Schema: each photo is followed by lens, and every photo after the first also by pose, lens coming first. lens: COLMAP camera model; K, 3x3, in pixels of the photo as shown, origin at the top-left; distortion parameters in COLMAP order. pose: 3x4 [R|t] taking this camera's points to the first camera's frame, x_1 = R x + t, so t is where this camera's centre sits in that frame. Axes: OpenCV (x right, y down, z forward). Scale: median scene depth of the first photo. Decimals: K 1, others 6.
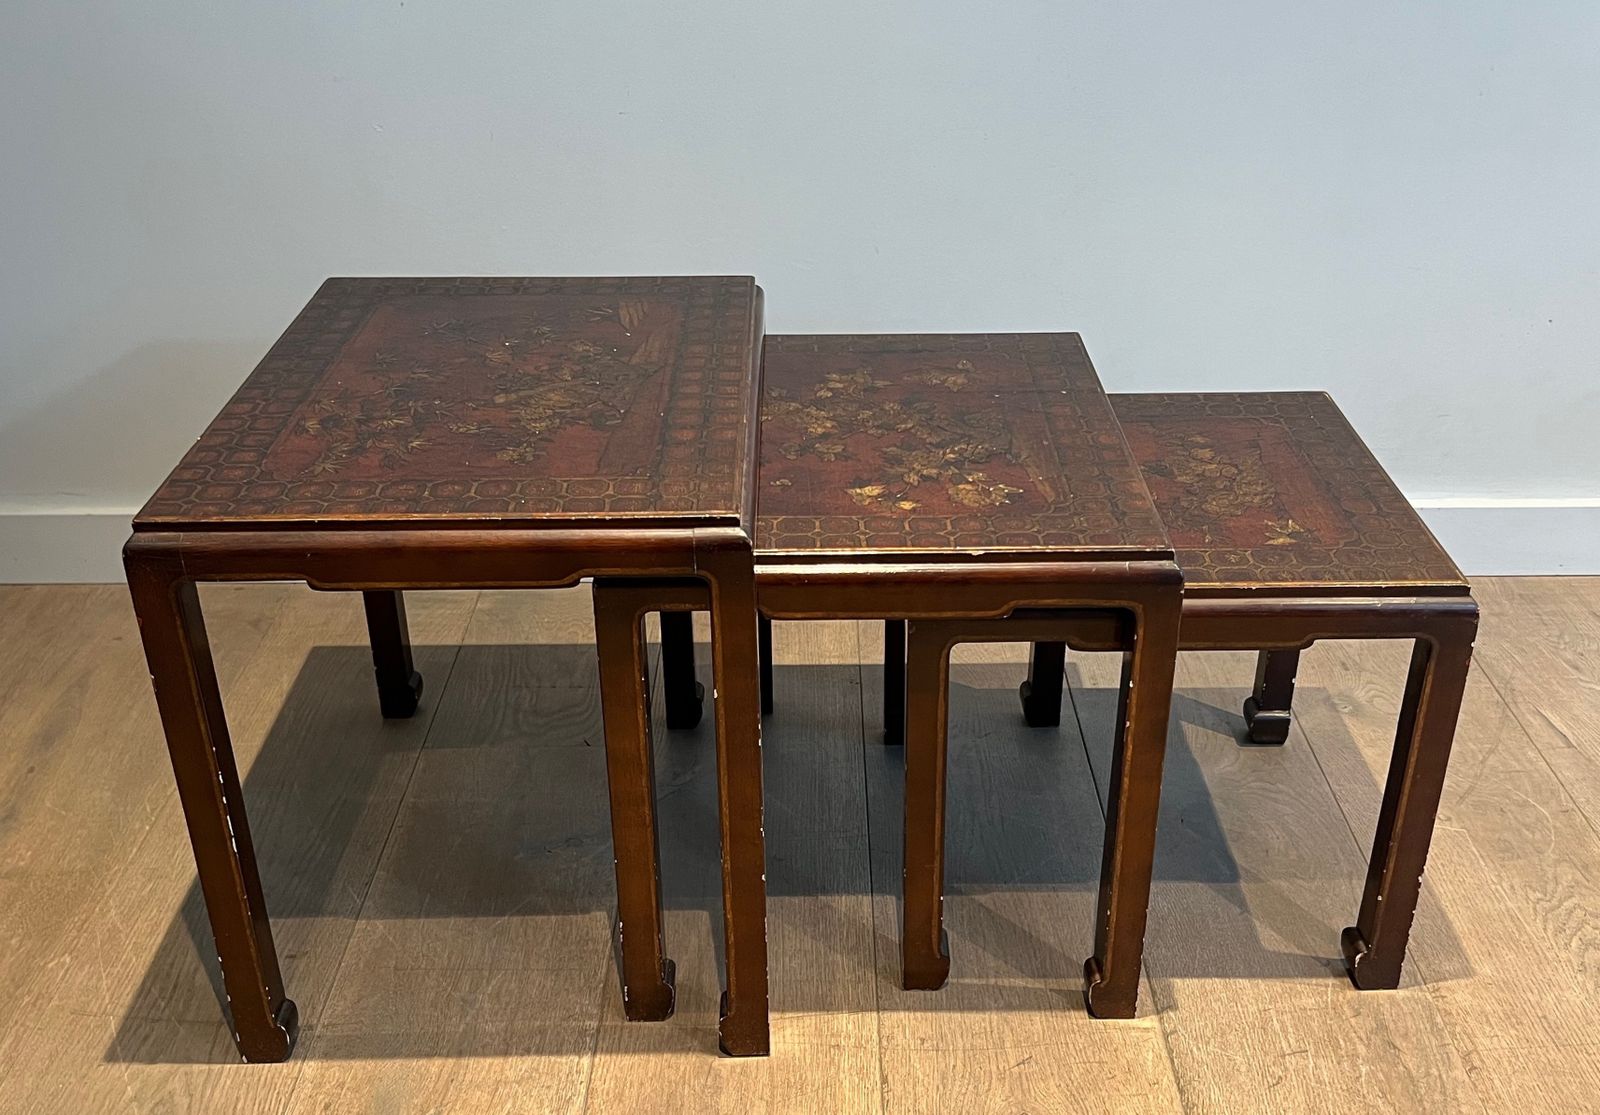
lens RADIAL K [[1655.0, 0, 838.2], [0, 1655.0, 698.7], [0, 0, 1]] dist [0.127168, -0.293483]
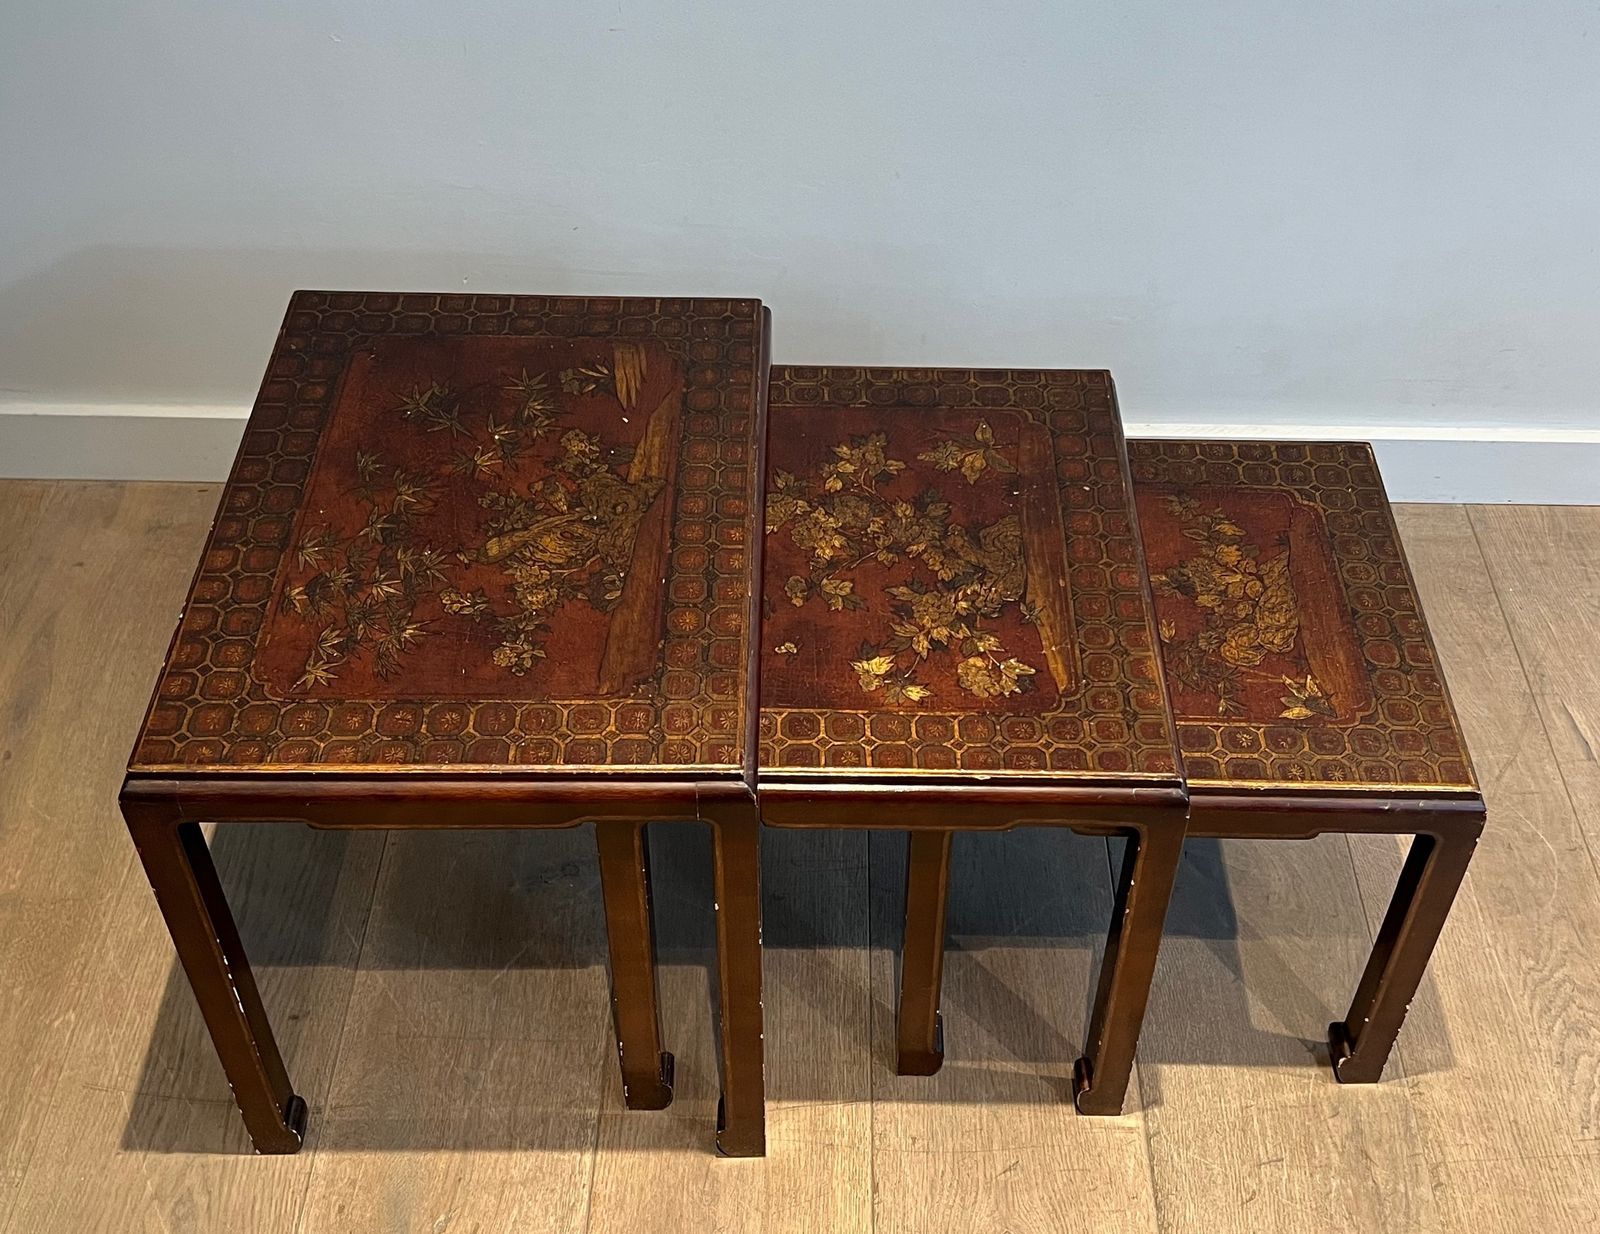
lens RADIAL K [[1826.4, 0, 860.5], [0, 1826.4, 655.3], [0, 0, 1]] dist [0.136035, -0.326369]
pose [[0.999623, 0.024313, 0.012775, -0.004143], [-0.026717, 0.968615, 0.247125, -0.356827], [-0.006365, -0.247373, 0.968899, -0.032014]]
